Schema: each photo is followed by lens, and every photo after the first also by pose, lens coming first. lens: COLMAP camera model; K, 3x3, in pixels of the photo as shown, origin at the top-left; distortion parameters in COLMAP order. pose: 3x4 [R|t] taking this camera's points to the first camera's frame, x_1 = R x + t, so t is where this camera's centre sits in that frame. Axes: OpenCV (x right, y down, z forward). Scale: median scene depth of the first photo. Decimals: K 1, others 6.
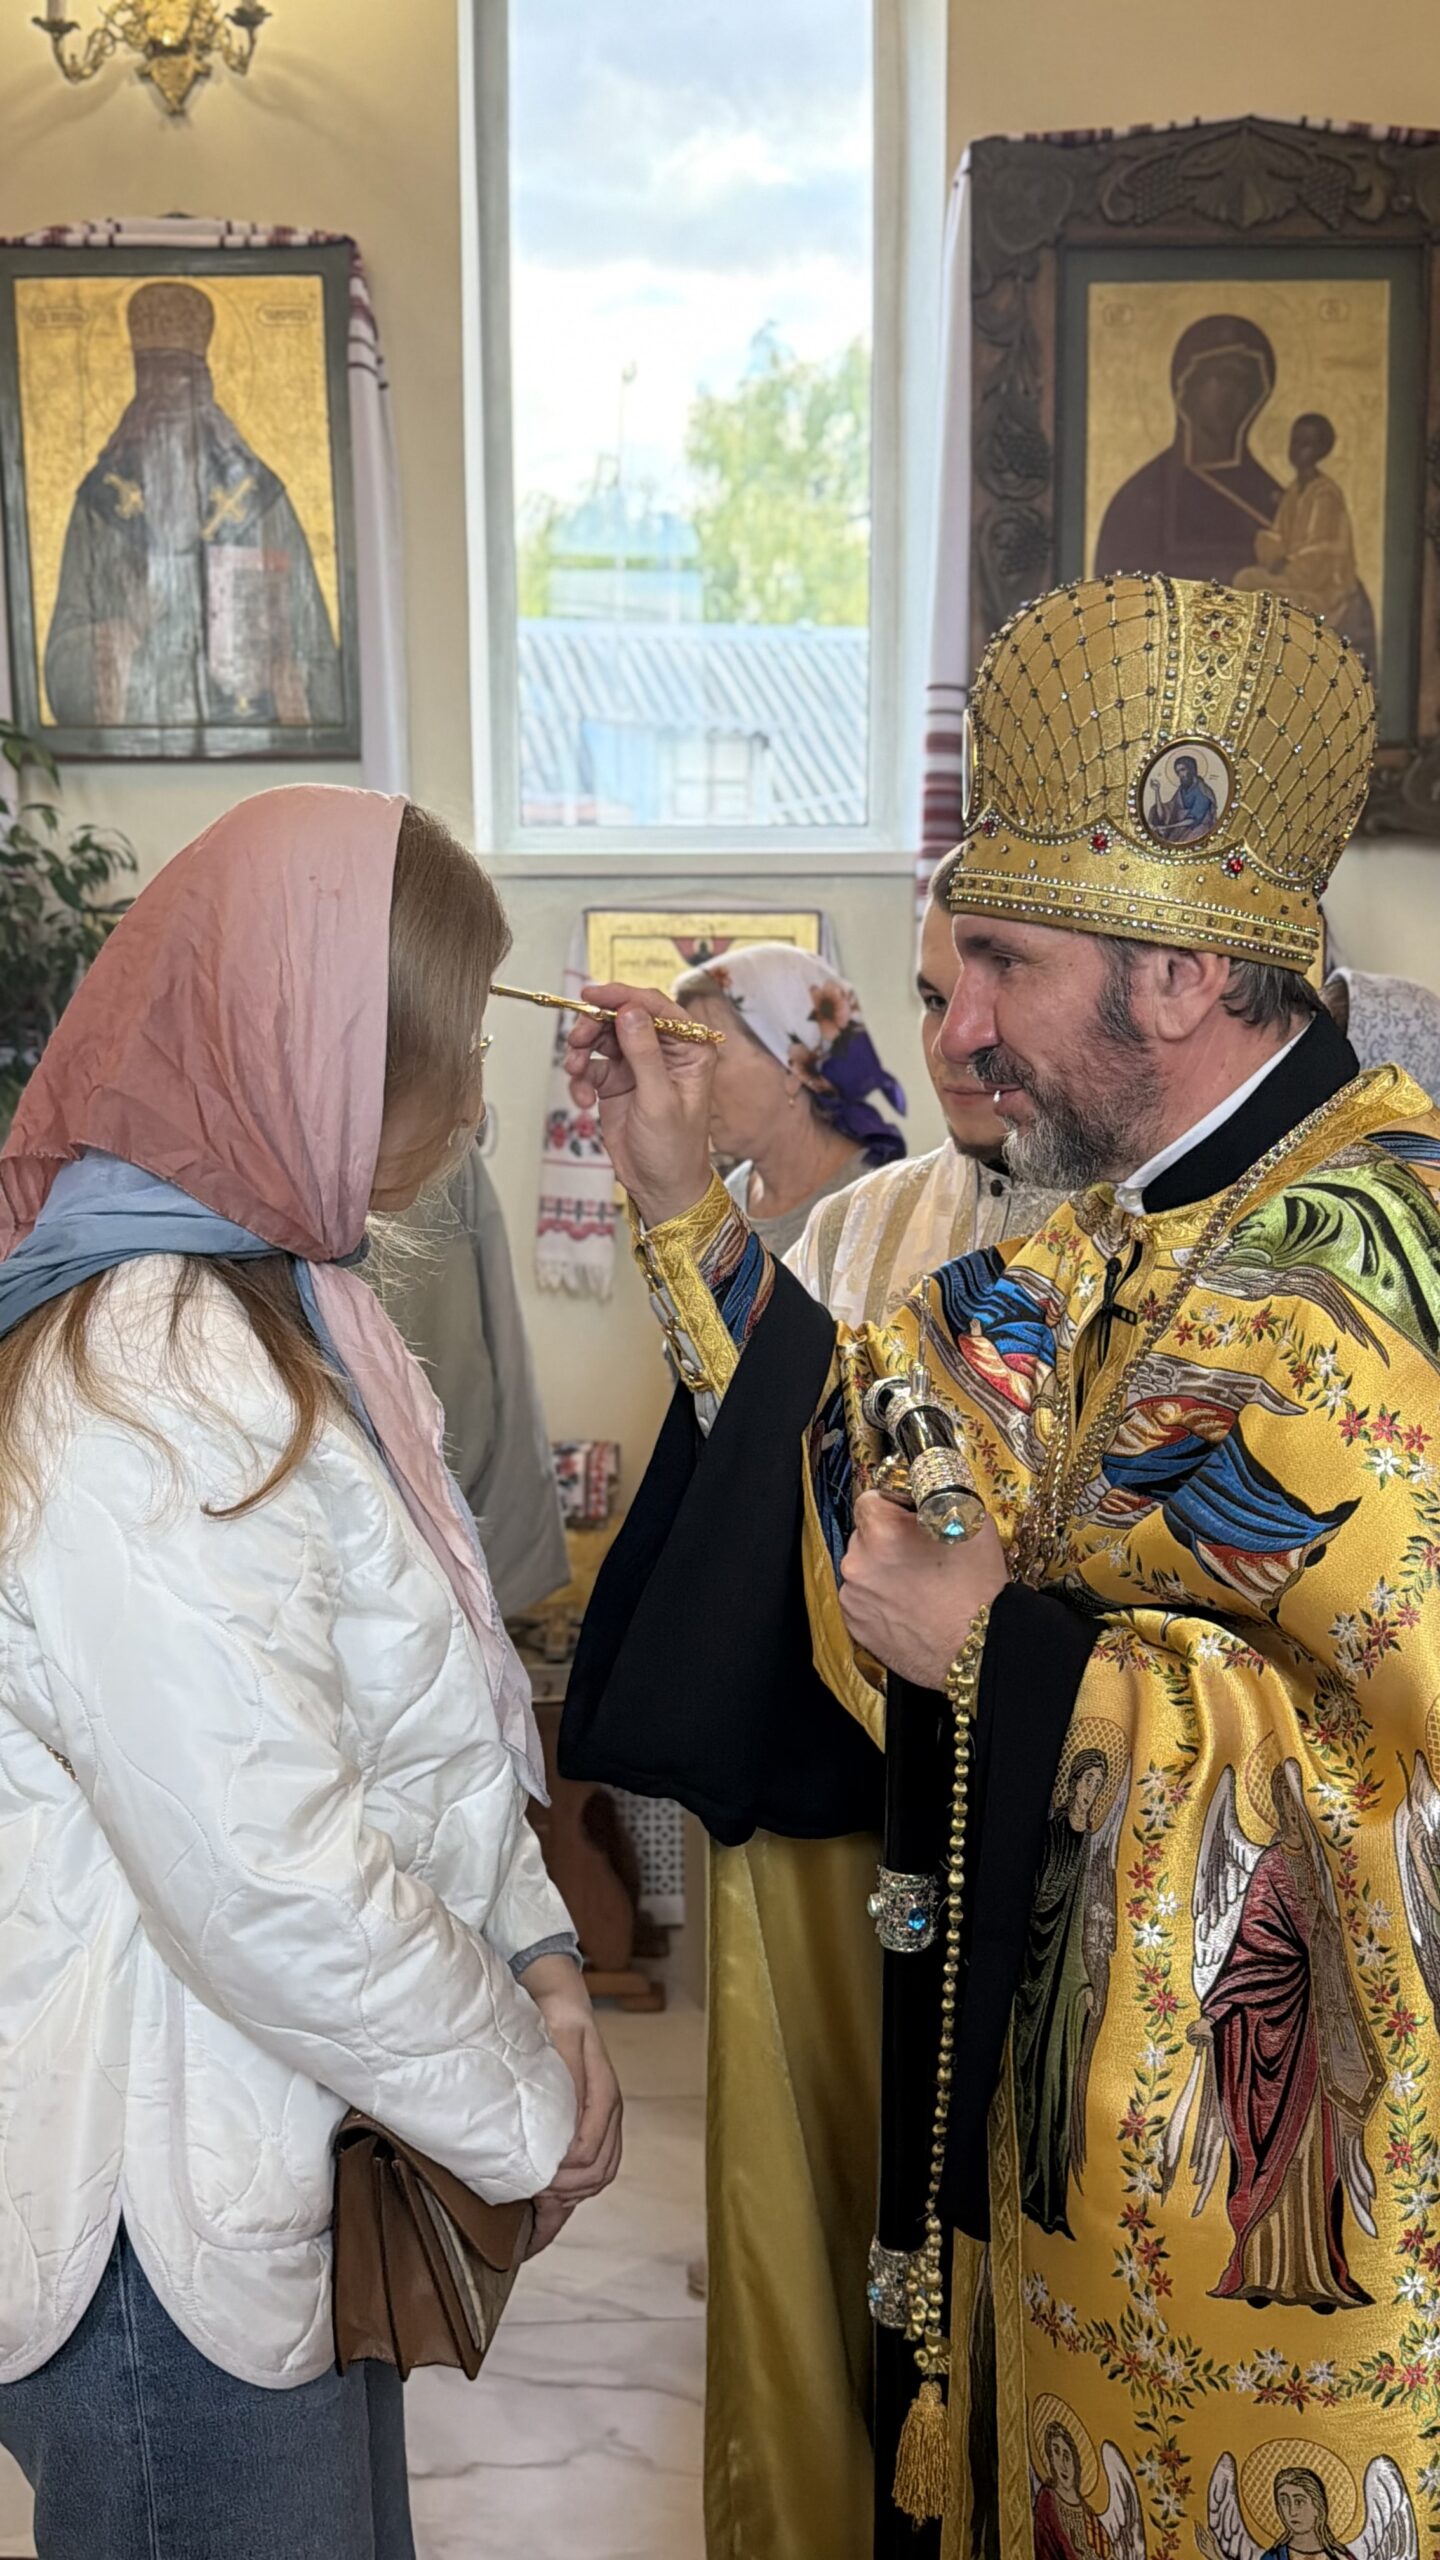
lens RADIAL K [[2578.1, 0, 781.5], [0, 2578.1, 1274.8], [0, 0, 1]] dist [0.067804, 0.000000]
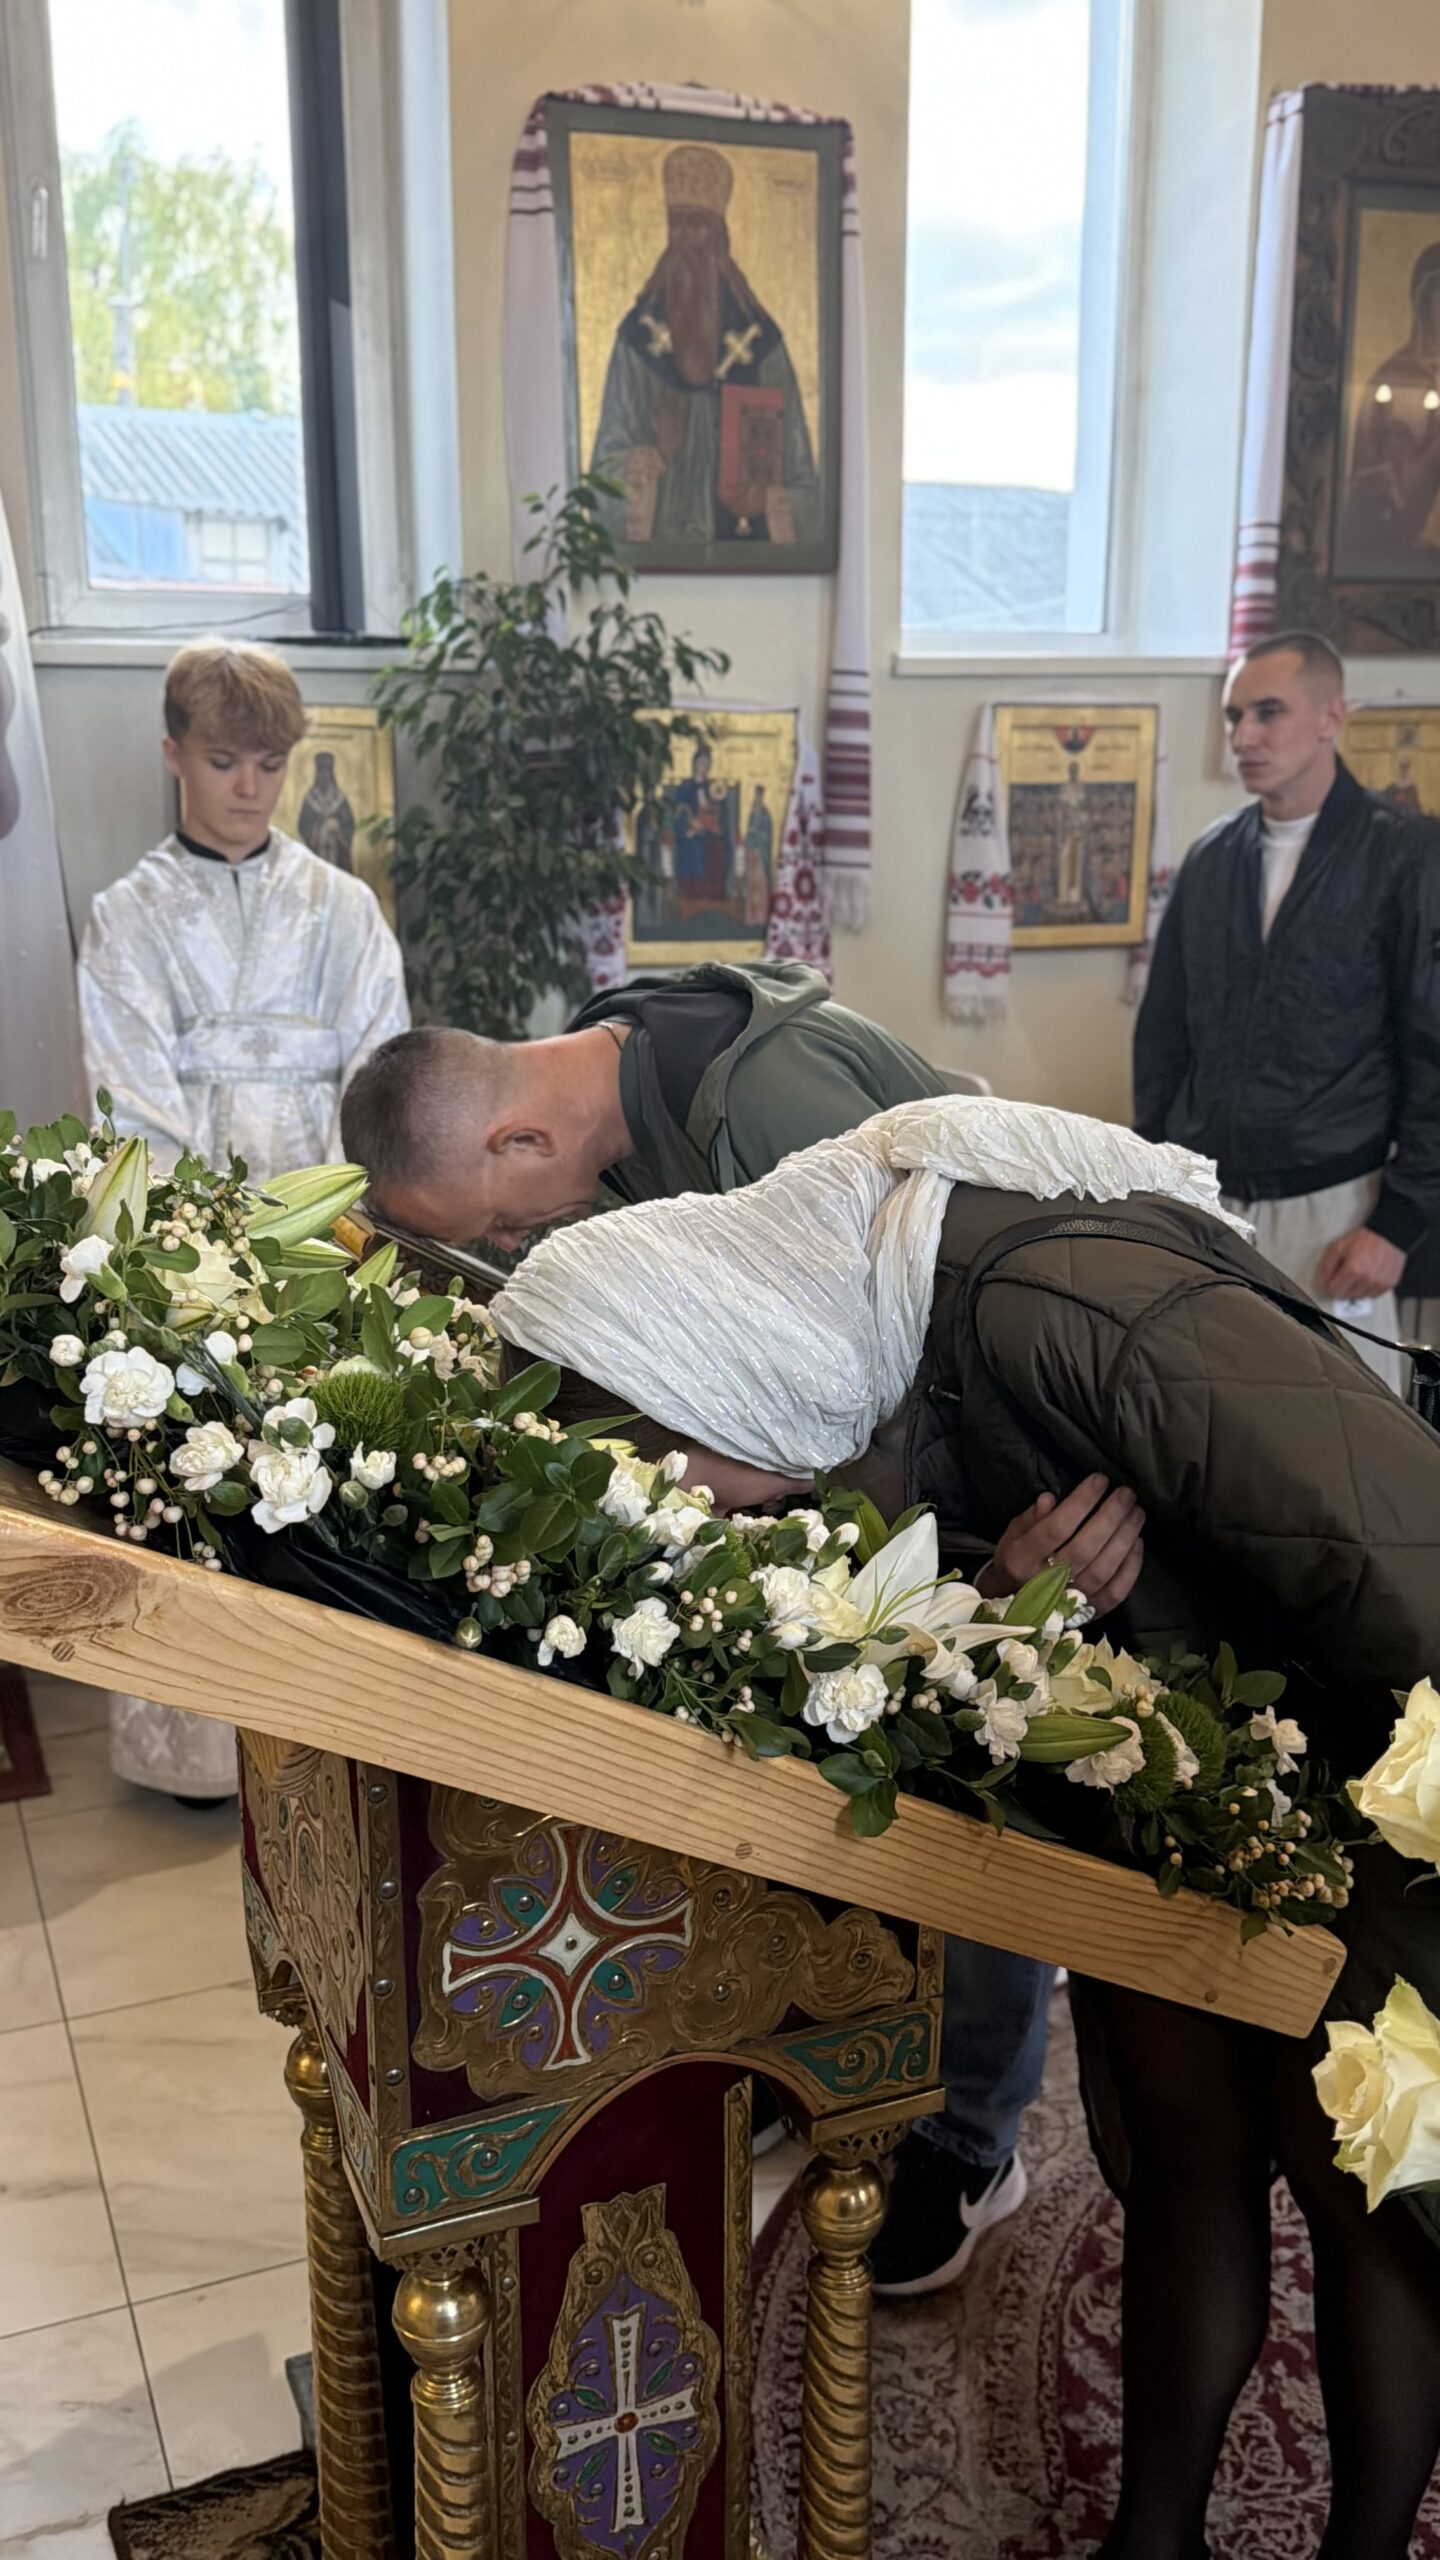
lens RADIAL K [[2366.1, 0, 641.4], [0, 2366.1, 1265.8], [0, 0, 1]] dist [0.068301, -0.090366]
pose [[0.928171, -0.082742, 0.362838, -0.674729], [0.047008, 0.993228, 0.106245, -0.004644], [-0.369172, -0.081557, 0.925776, -0.001990]]
